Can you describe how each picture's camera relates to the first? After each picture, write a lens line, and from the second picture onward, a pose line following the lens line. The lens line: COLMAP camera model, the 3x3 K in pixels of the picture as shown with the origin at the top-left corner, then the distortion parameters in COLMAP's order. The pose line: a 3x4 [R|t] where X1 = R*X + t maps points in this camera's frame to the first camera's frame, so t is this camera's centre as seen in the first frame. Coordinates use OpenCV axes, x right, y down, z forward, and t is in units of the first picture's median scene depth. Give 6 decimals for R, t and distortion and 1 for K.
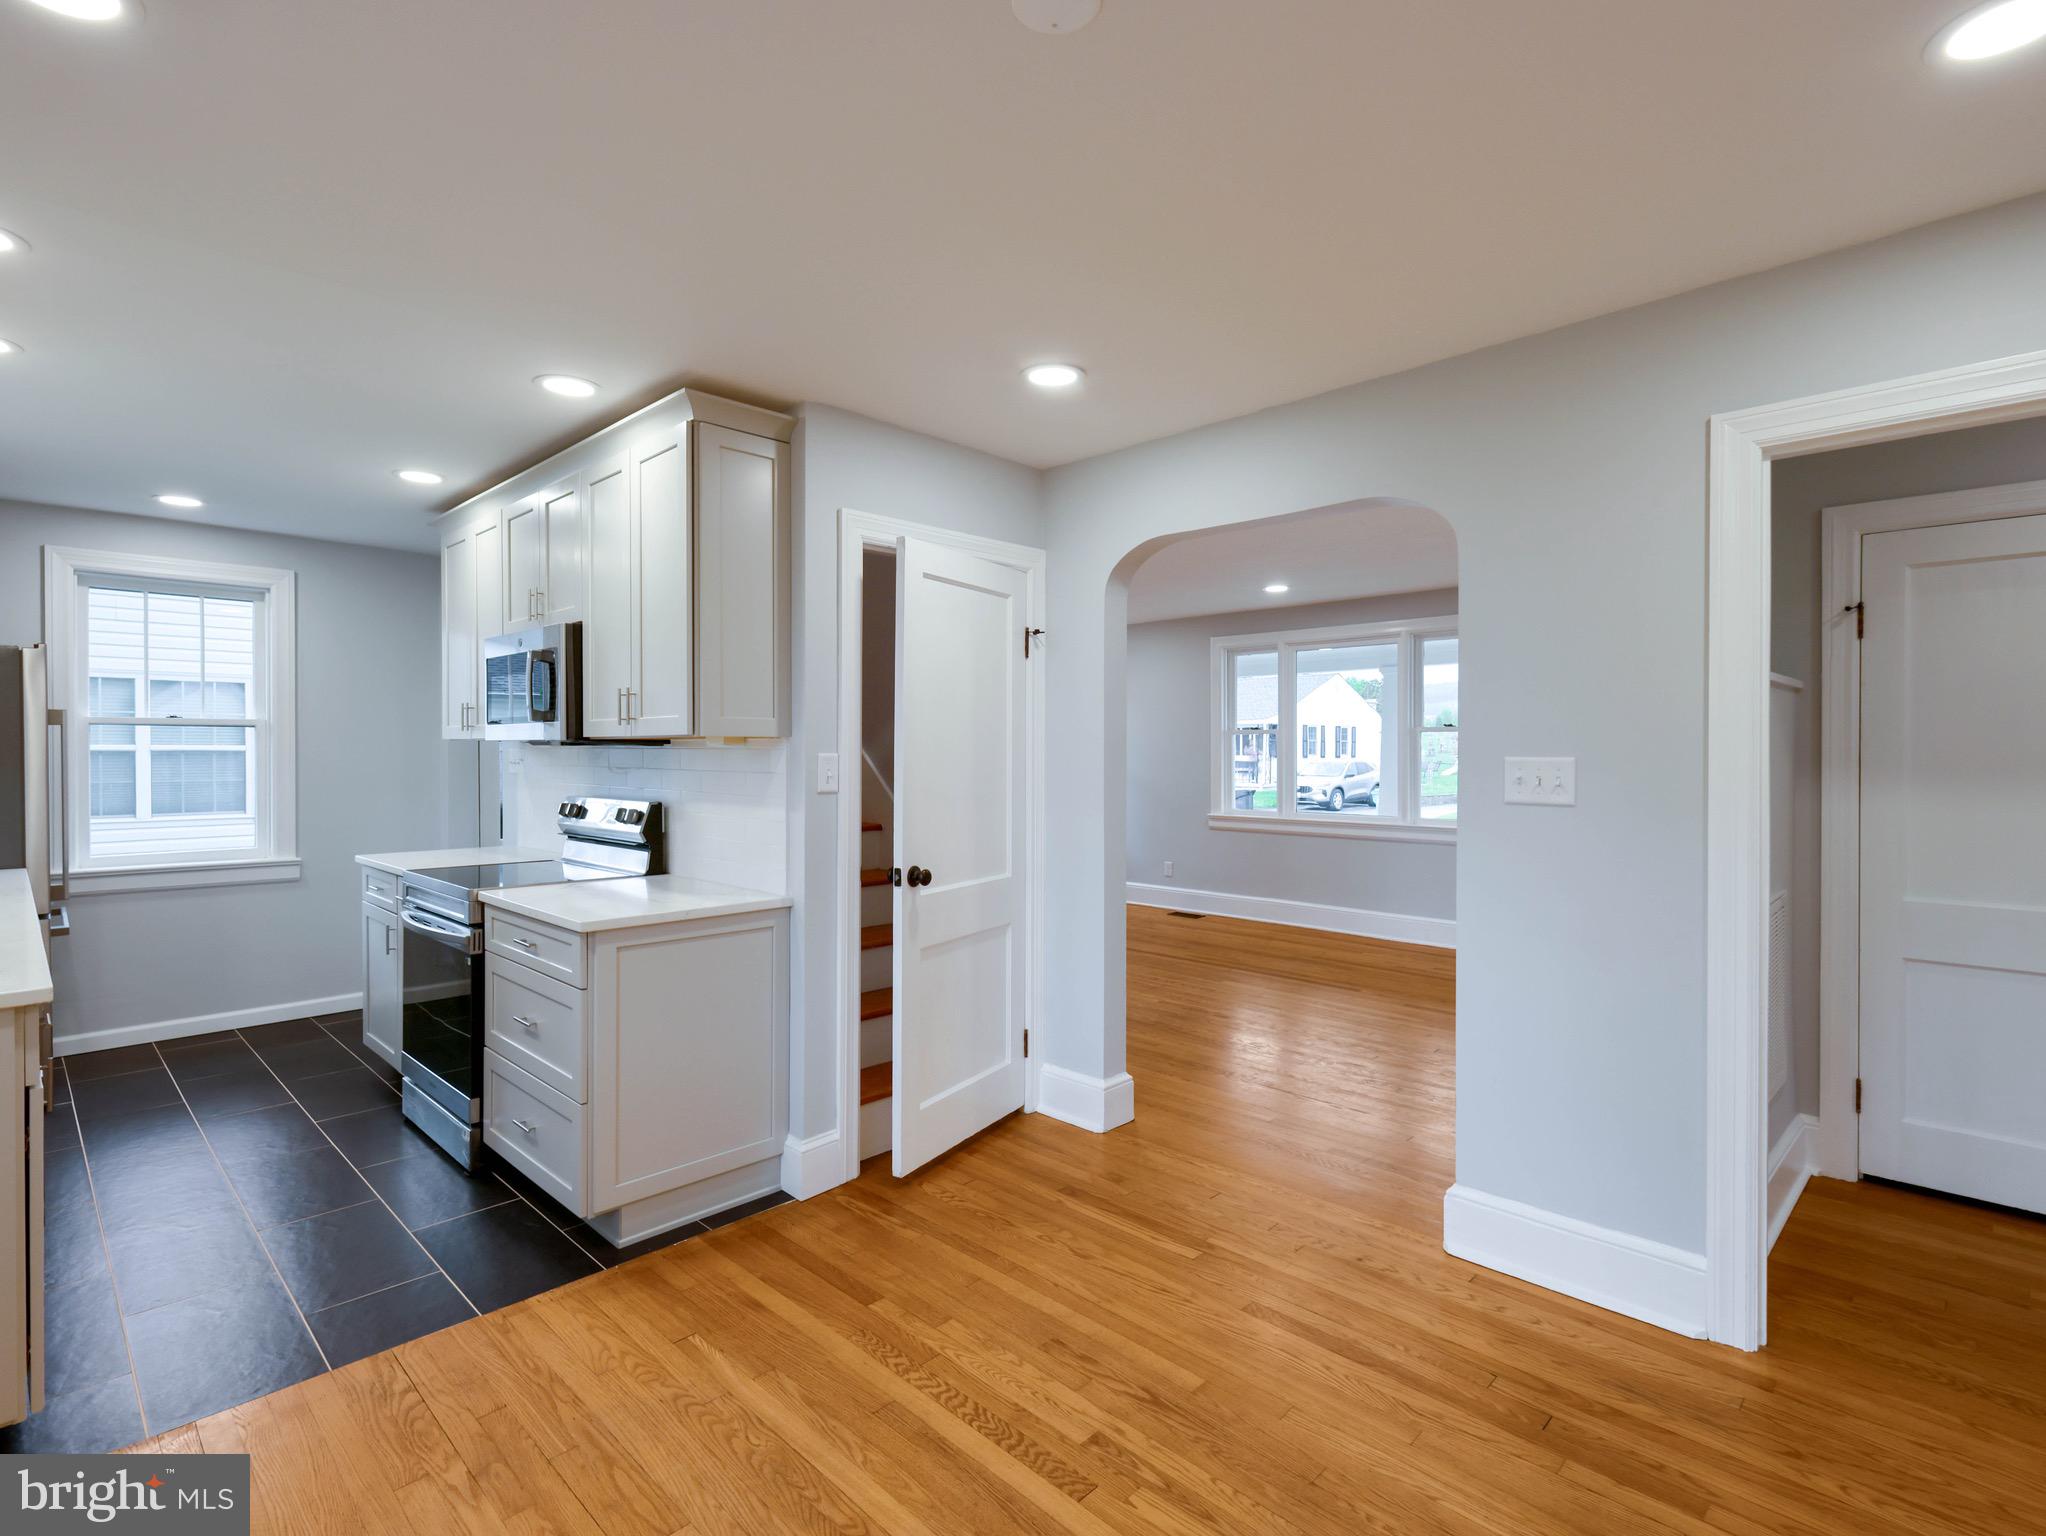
lens RADIAL K [[1011.6, 0, 1015.6], [0, 1011.6, 757.8], [0, 0, 1]] dist [-0.001393, 0.000791]
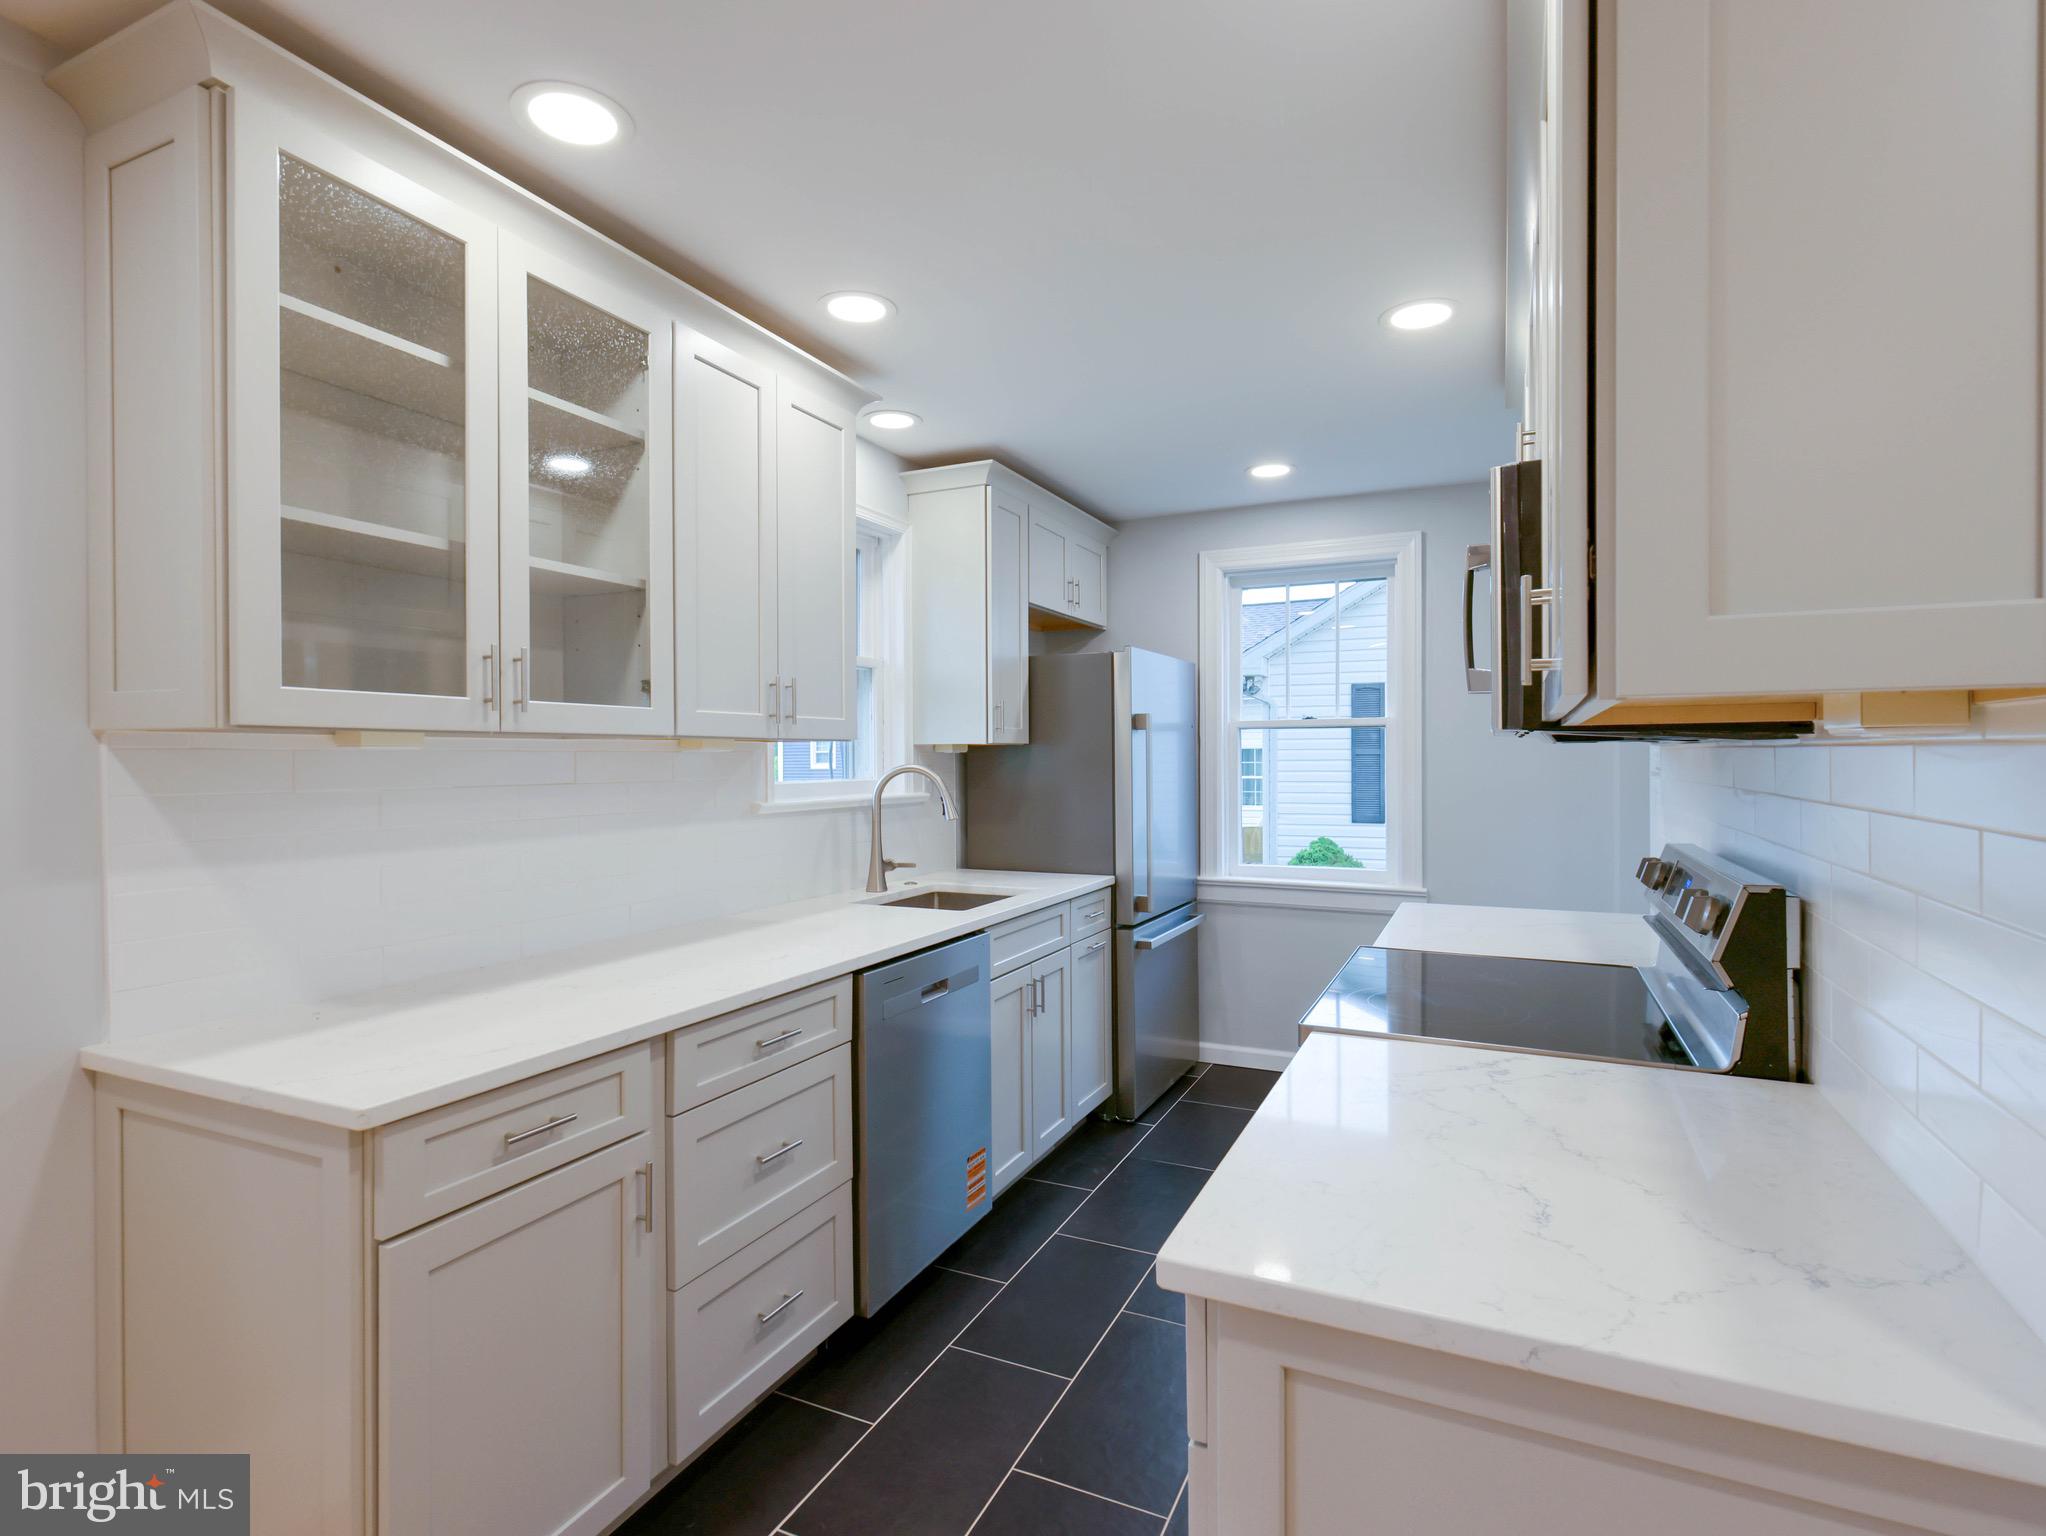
lens RADIAL K [[1011.6, 0, 1054.2], [0, 1011.6, 756.4], [0, 0, 1]] dist [-0.001393, 0.000791]
pose [[0.341234, -0.003142, -0.939973, -0.080359], [-0.002454, 0.999988, -0.004233, -0.002831], [0.939975, 0.003751, 0.341222, 0.565402]]
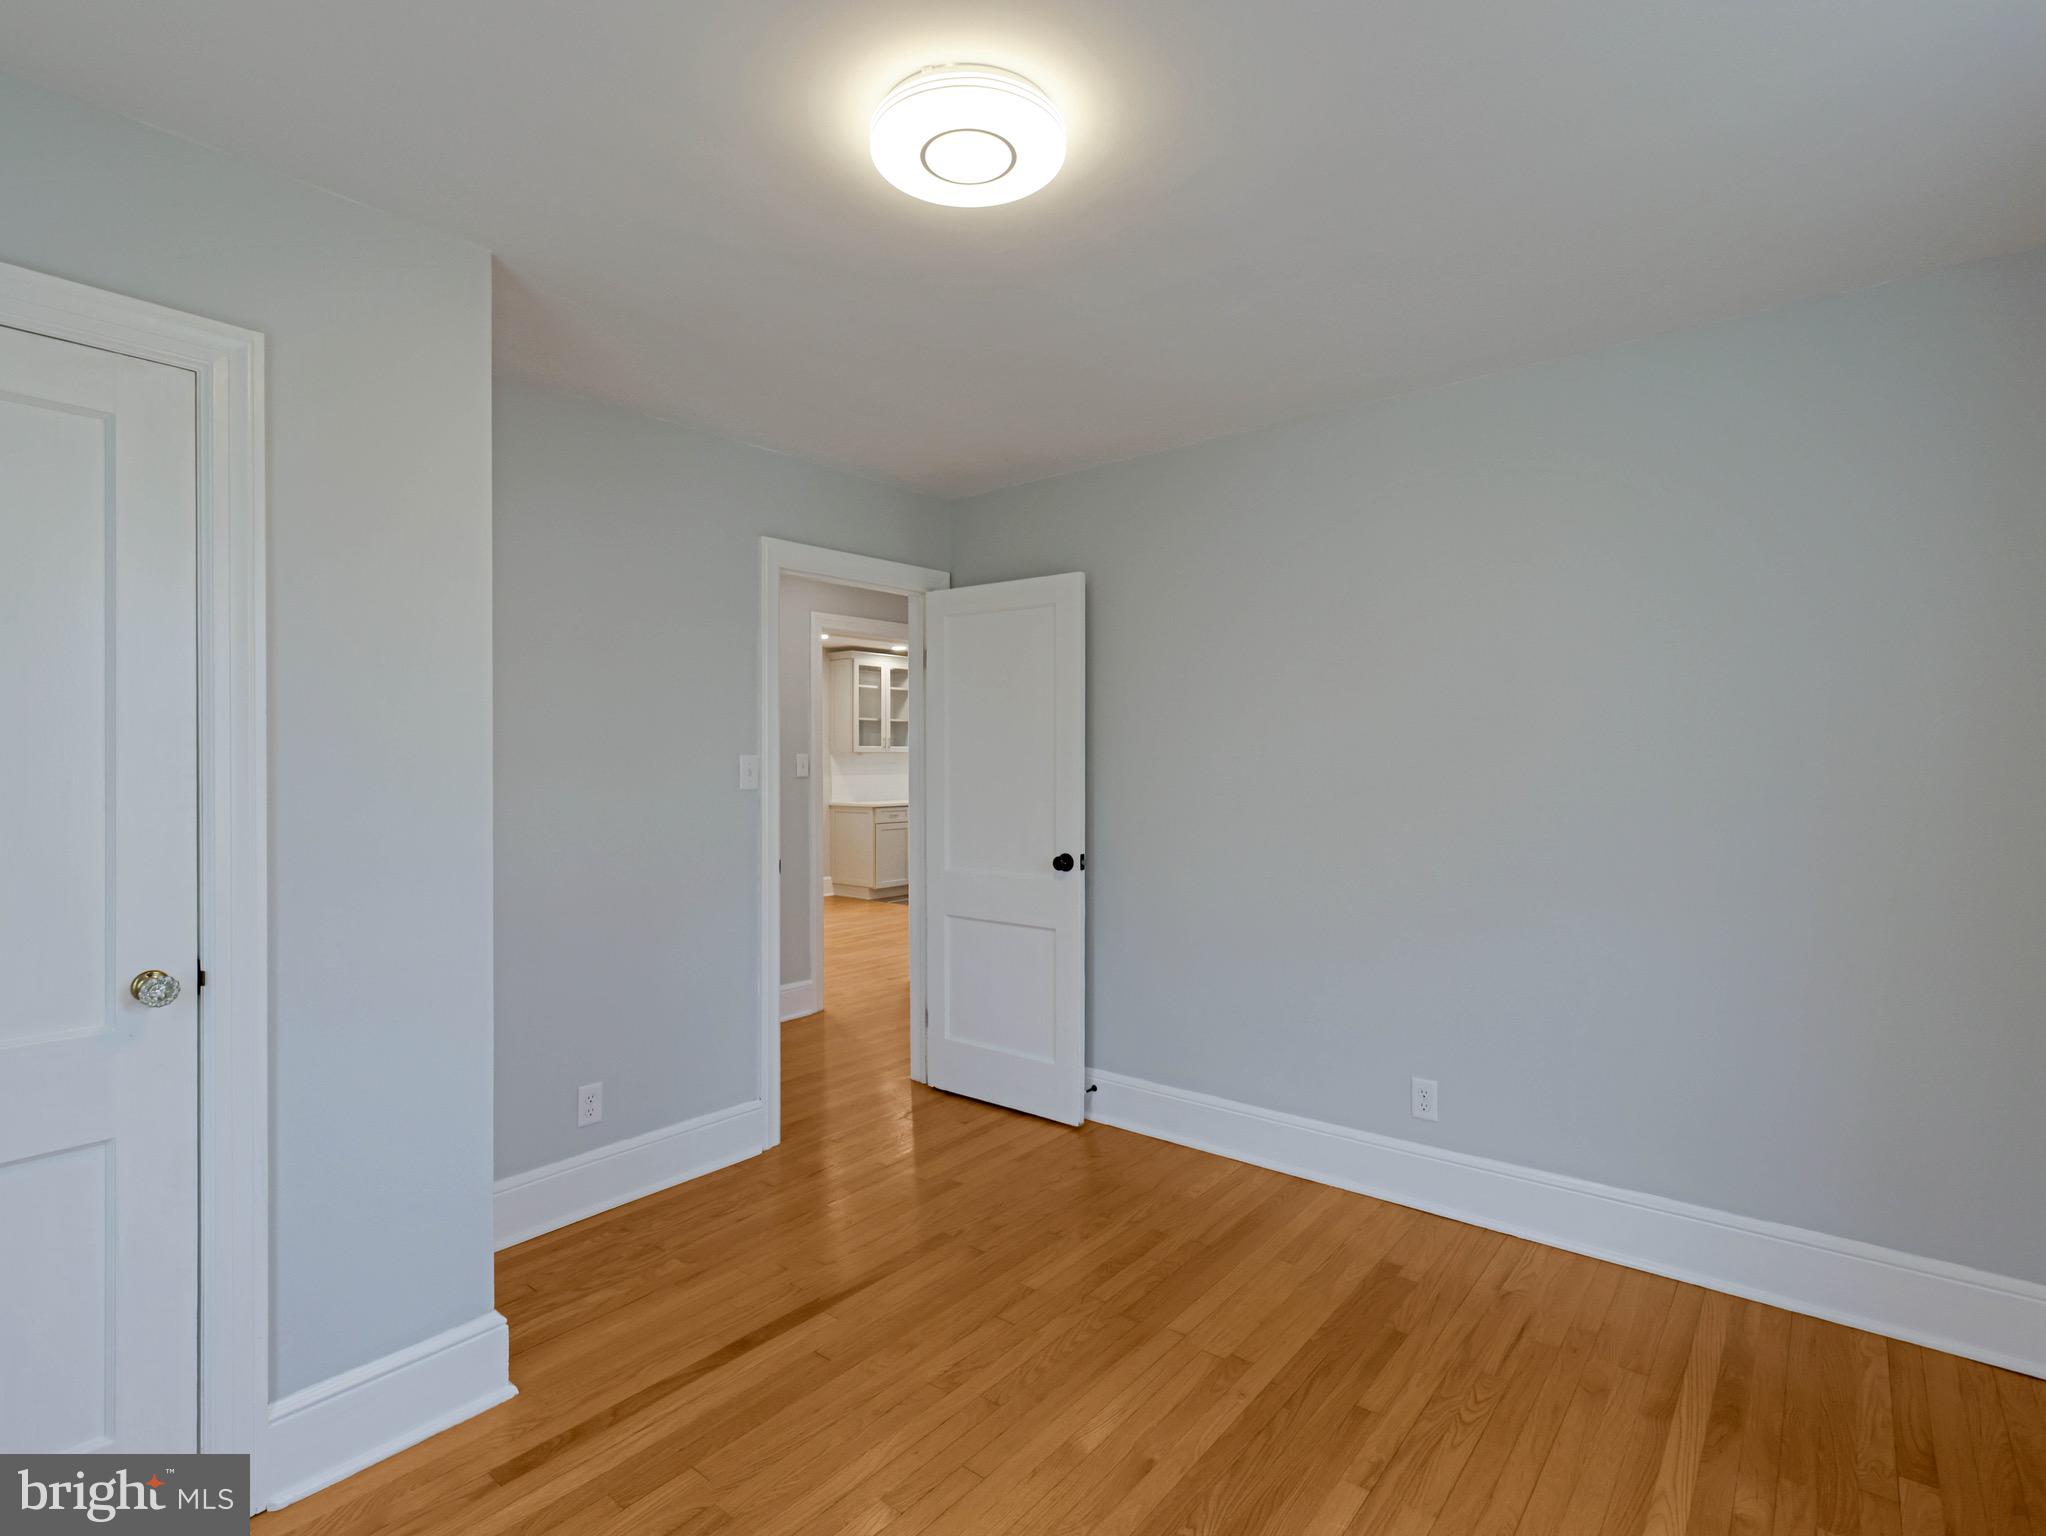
lens RADIAL K [[1011.6, 0, 996.0], [0, 1011.6, 749.4], [0, 0, 1]] dist [-0.001393, 0.000791]
pose [[0.066450, -0.007286, -0.997763, 1.920798], [-0.011020, 0.999907, -0.008036, -0.004773], [0.997729, 0.011529, 0.066363, 0.592953]]
